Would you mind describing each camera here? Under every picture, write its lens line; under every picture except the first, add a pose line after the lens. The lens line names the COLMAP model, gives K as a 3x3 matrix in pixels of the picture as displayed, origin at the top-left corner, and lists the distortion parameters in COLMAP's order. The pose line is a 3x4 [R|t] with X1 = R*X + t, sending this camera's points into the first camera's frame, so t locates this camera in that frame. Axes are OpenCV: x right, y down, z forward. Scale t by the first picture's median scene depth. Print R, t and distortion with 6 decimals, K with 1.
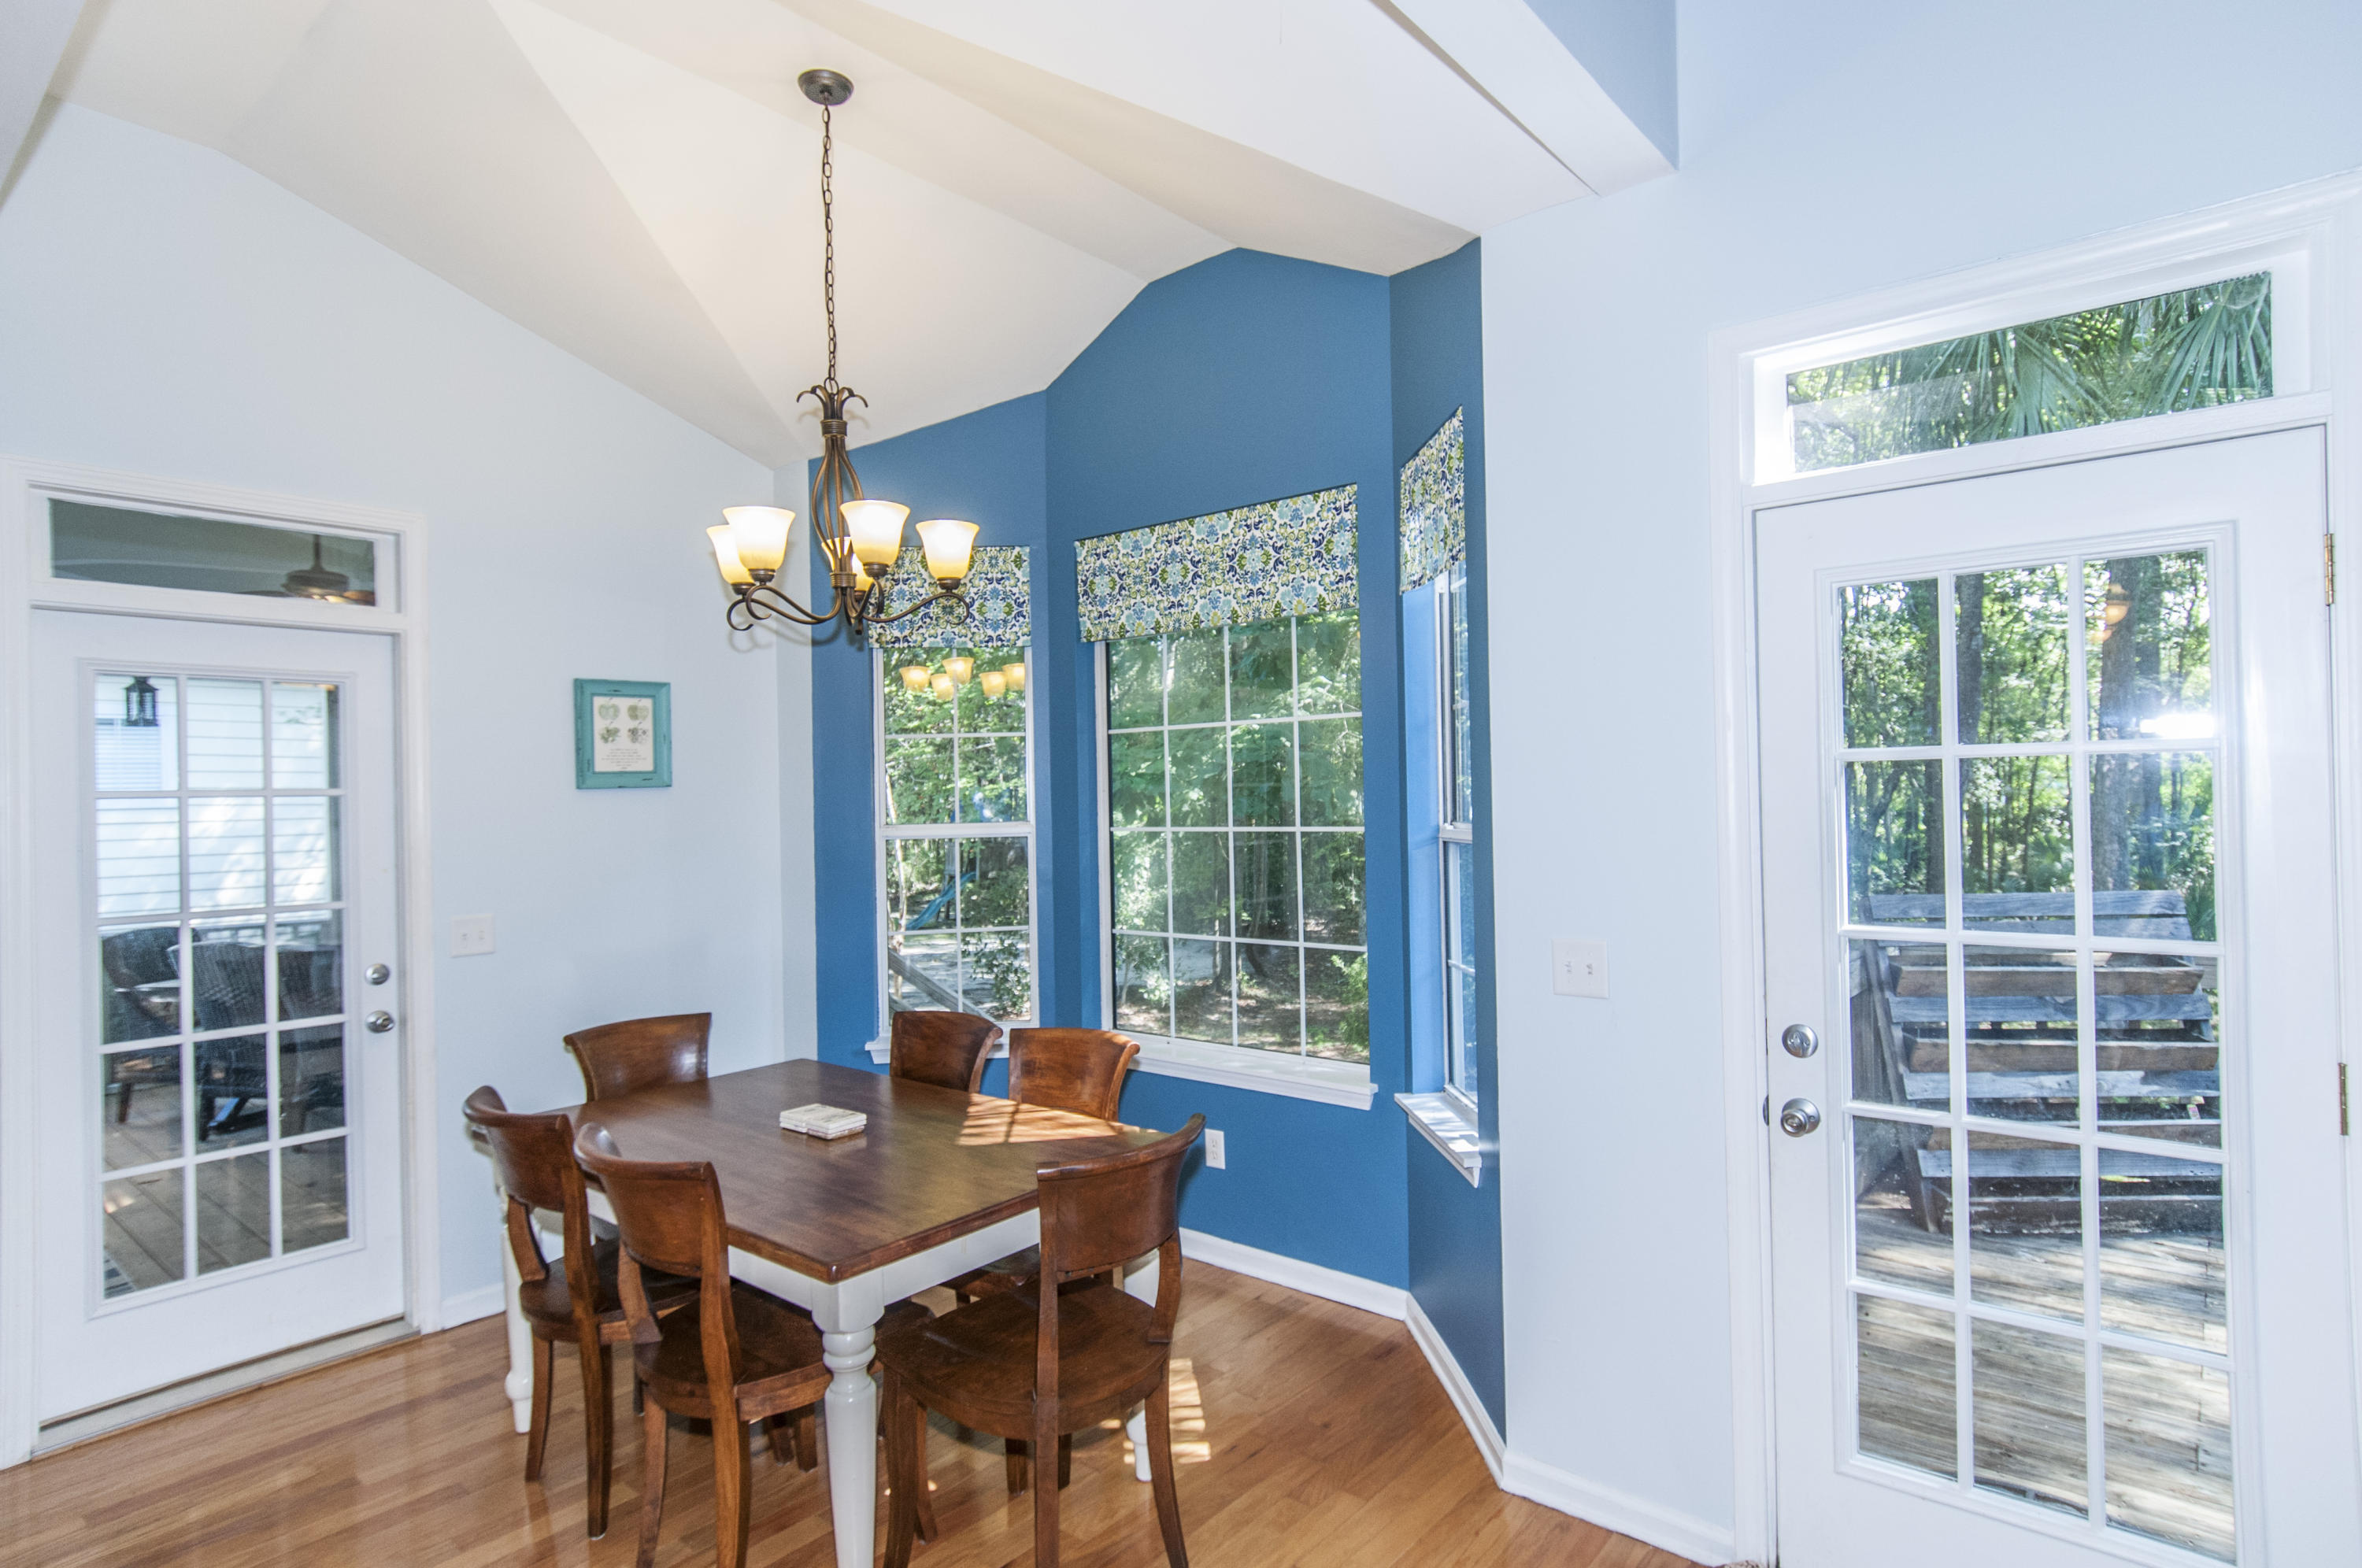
lens RADIAL K [[1218.0, 0, 1211.3], [0, 1218.0, 787.8], [0, 0, 1]] dist [-0.004744, -0.001469]
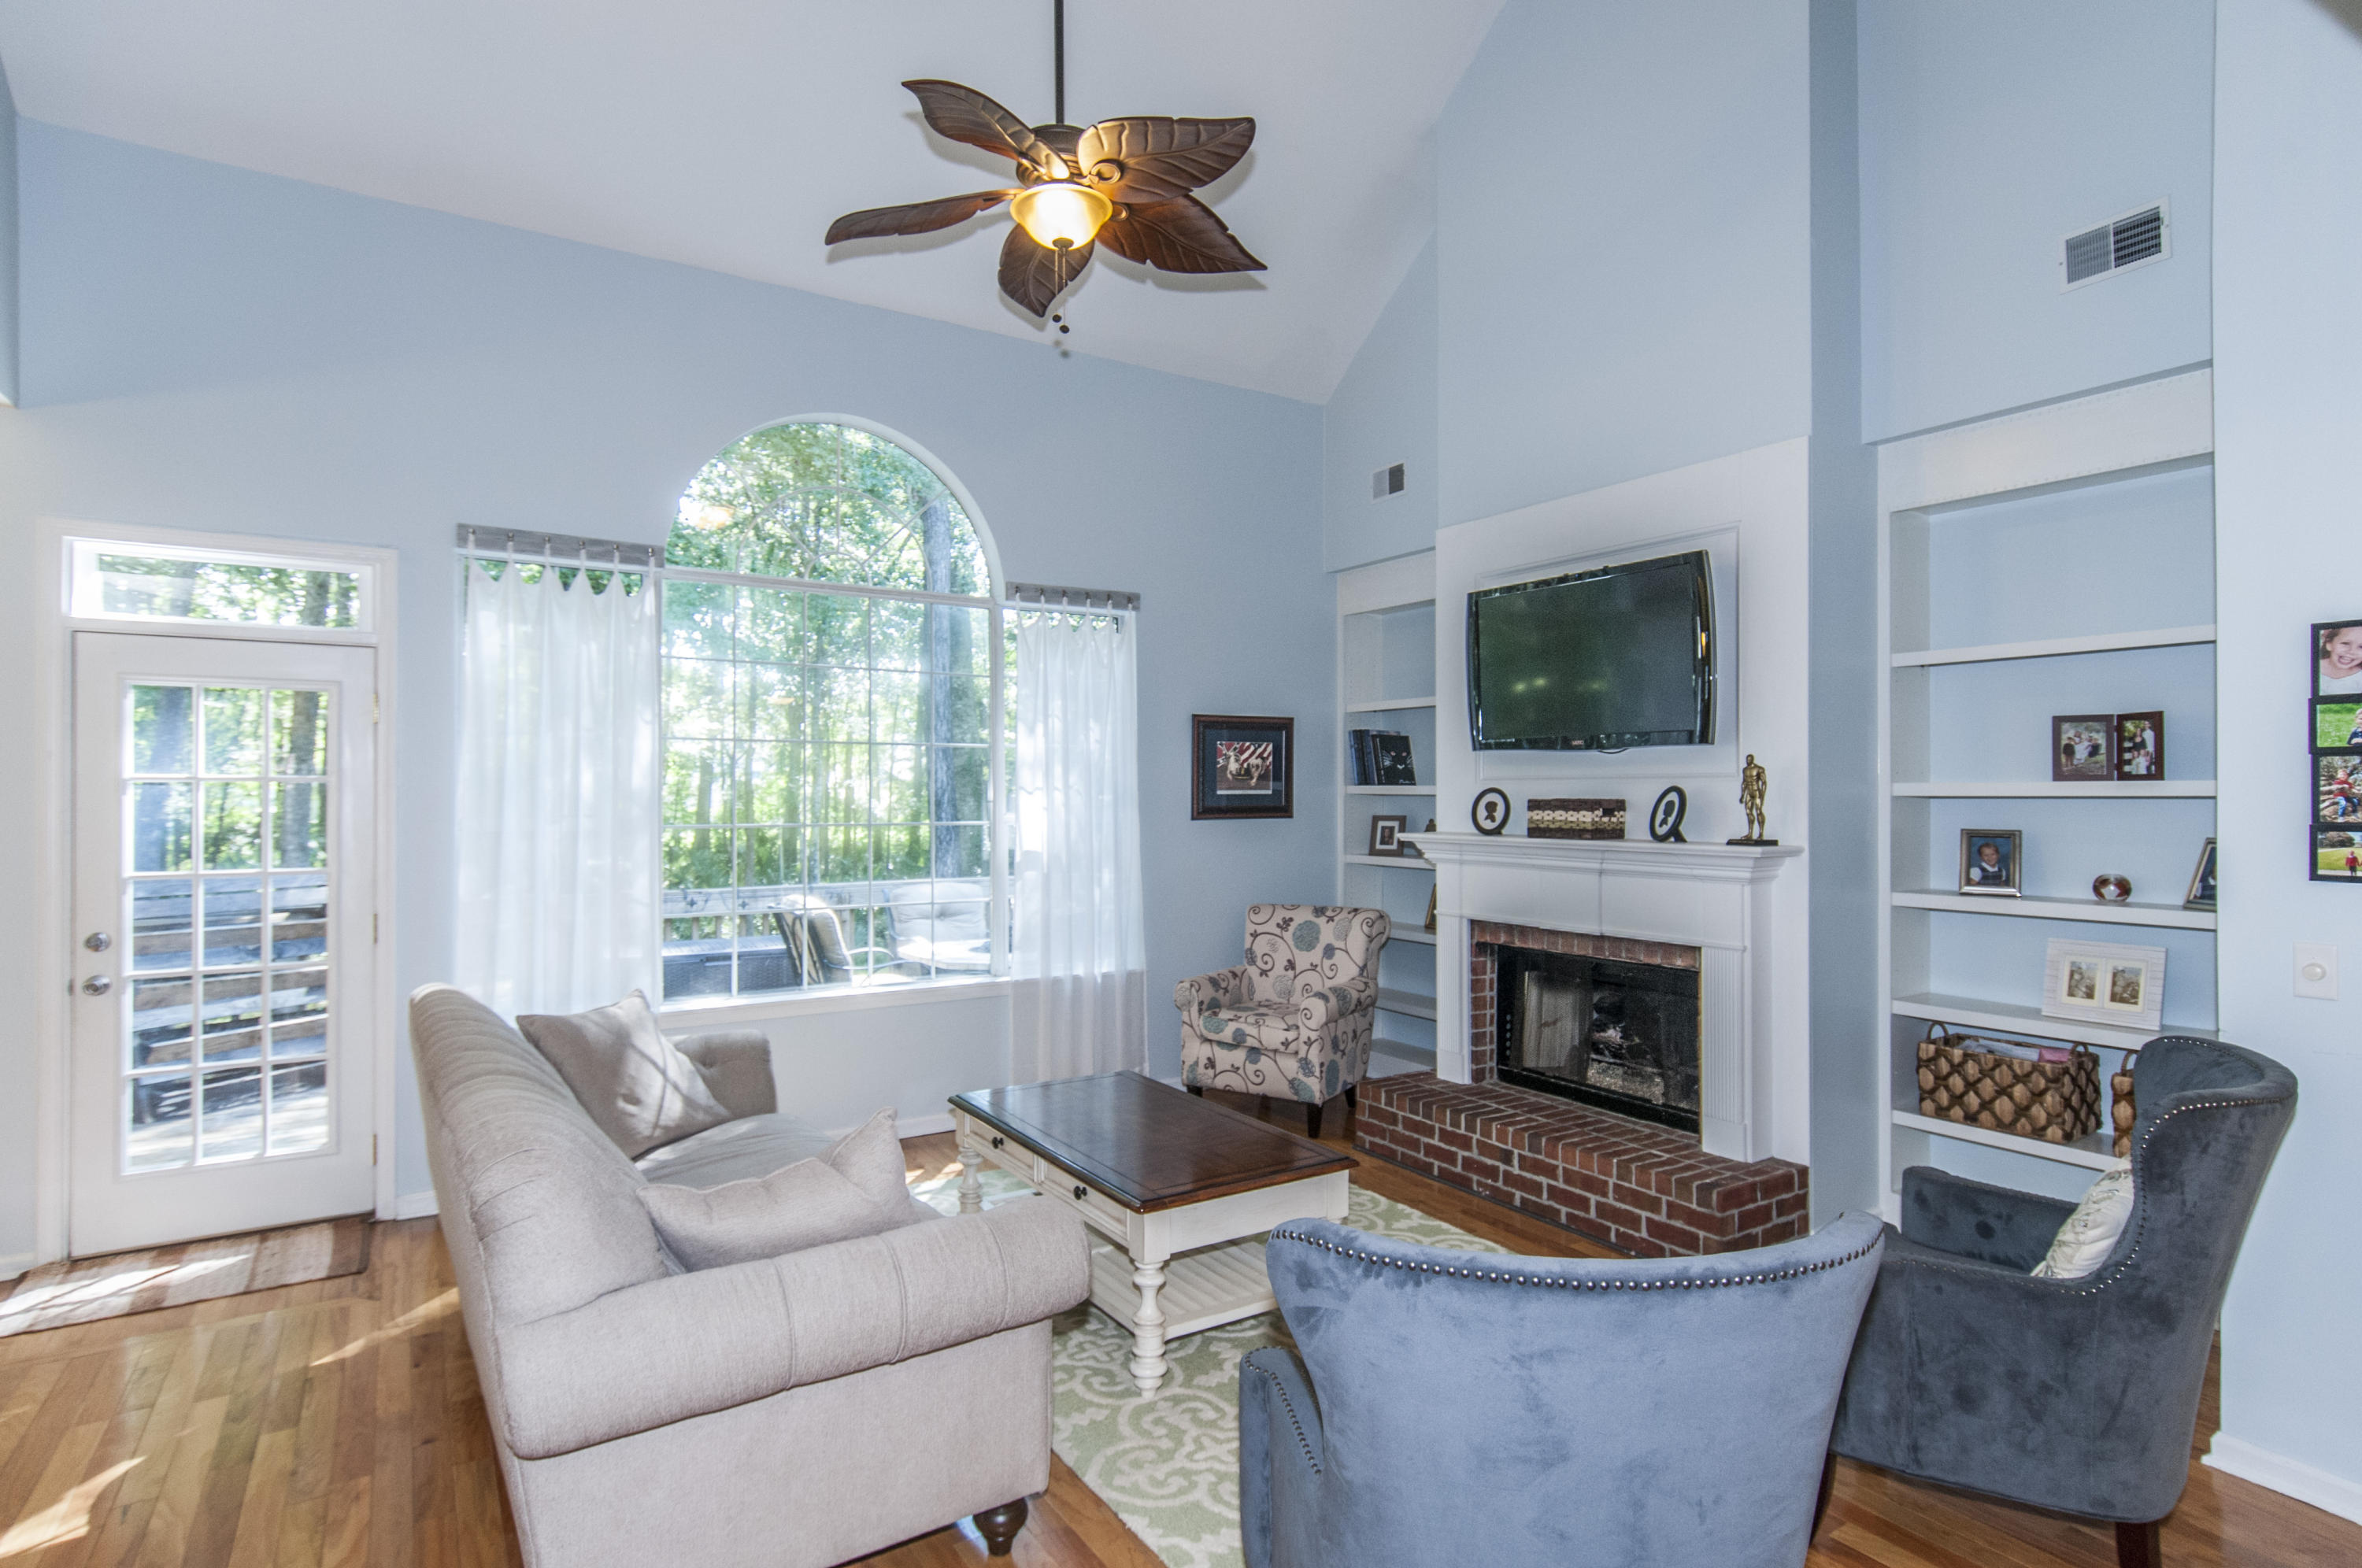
lens RADIAL K [[1218.8, 0, 1215.5], [0, 1218.8, 789.2], [0, 0, 1]] dist [0.019480, -0.014873]
pose [[0.290683, 0.024217, 0.956513, -0.419849], [-0.010179, 0.999701, -0.022217, 0.006662], [-0.956765, -0.003278, 0.290843, -0.594888]]
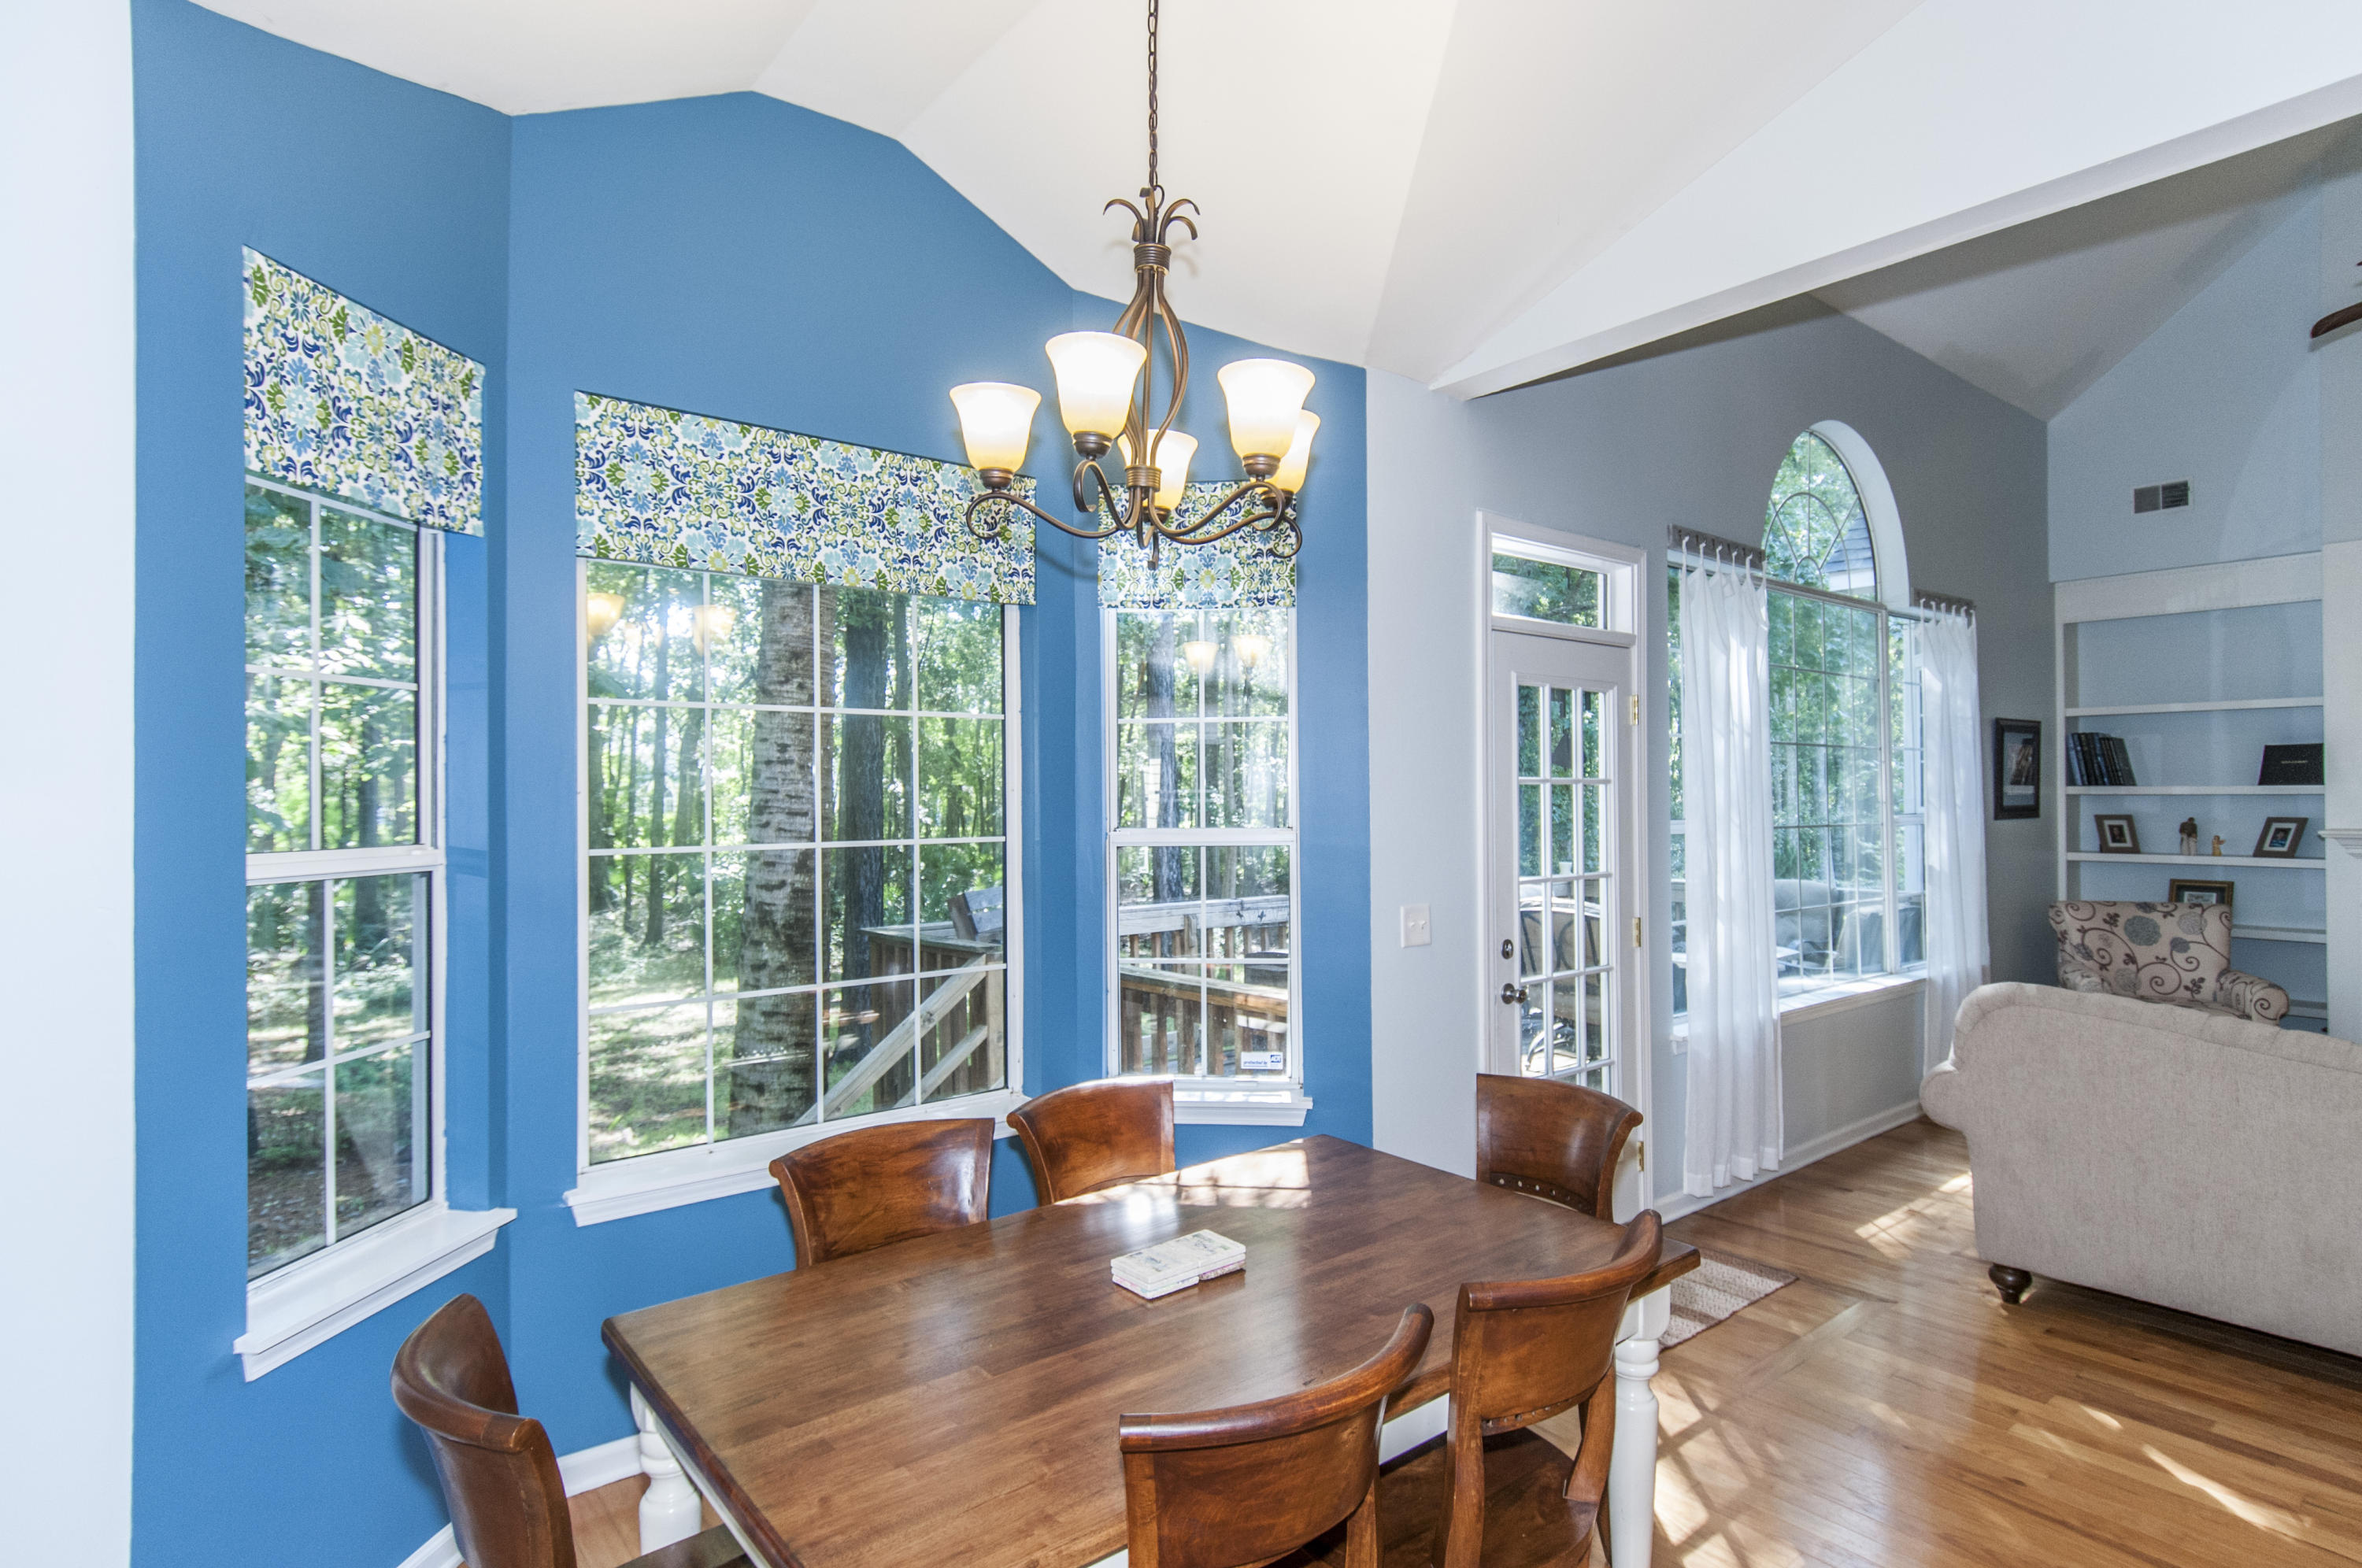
lens RADIAL K [[1218.8, 0, 1215.5], [0, 1218.8, 789.2], [0, 0, 1]] dist [0.019480, -0.014873]
pose [[0.201109, 0.022540, 0.979310, -0.733596], [-0.007316, 0.999742, -0.021508, 0.014563], [-0.979542, -0.002839, 0.201222, 0.615823]]
